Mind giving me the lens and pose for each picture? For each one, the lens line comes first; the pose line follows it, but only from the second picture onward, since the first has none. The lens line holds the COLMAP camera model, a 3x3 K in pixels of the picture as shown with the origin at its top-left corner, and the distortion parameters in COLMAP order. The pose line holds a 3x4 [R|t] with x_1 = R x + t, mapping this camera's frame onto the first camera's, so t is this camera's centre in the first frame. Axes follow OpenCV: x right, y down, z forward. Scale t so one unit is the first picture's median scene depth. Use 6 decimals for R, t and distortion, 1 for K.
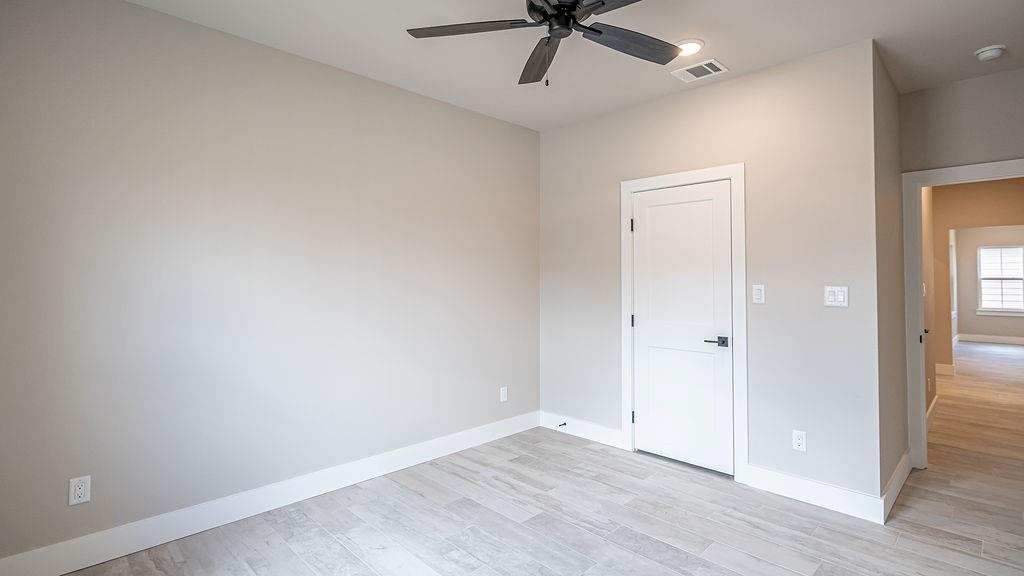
lens RADIAL K [[488.6, 0, 531.2], [0, 488.6, 275.6], [0, 0, 1]] dist [0.001639, 0.000396]
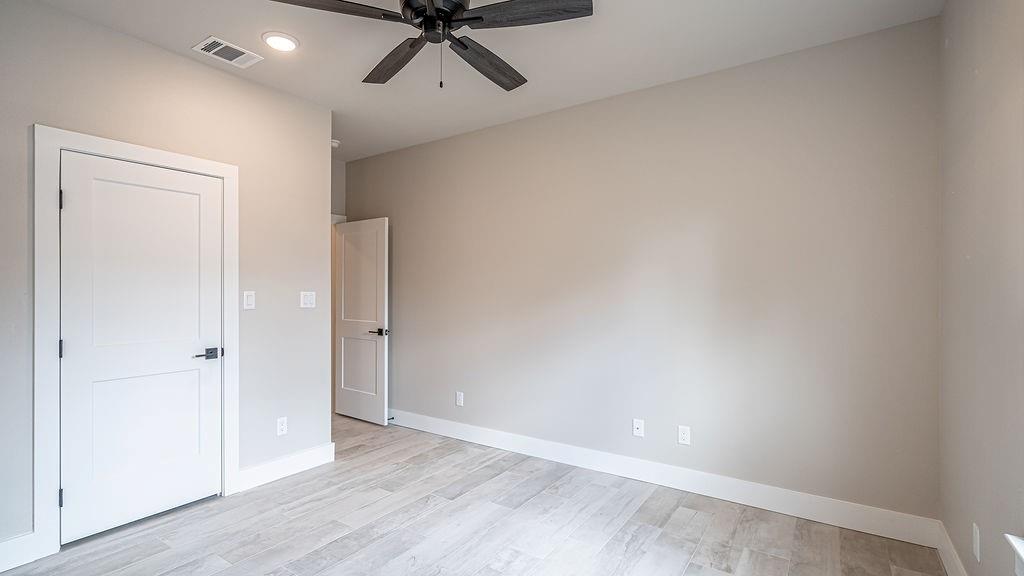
lens RADIAL K [[475.8, 0, 512.0], [0, 475.8, 288.0], [0, 0, 1]] dist [-0.001308, -0.000006]
pose [[-0.164025, -0.004933, 0.986444, -0.696642], [-0.014959, 0.999885, 0.002513, 0.001880], [-0.986343, -0.014344, -0.164080, 0.711521]]
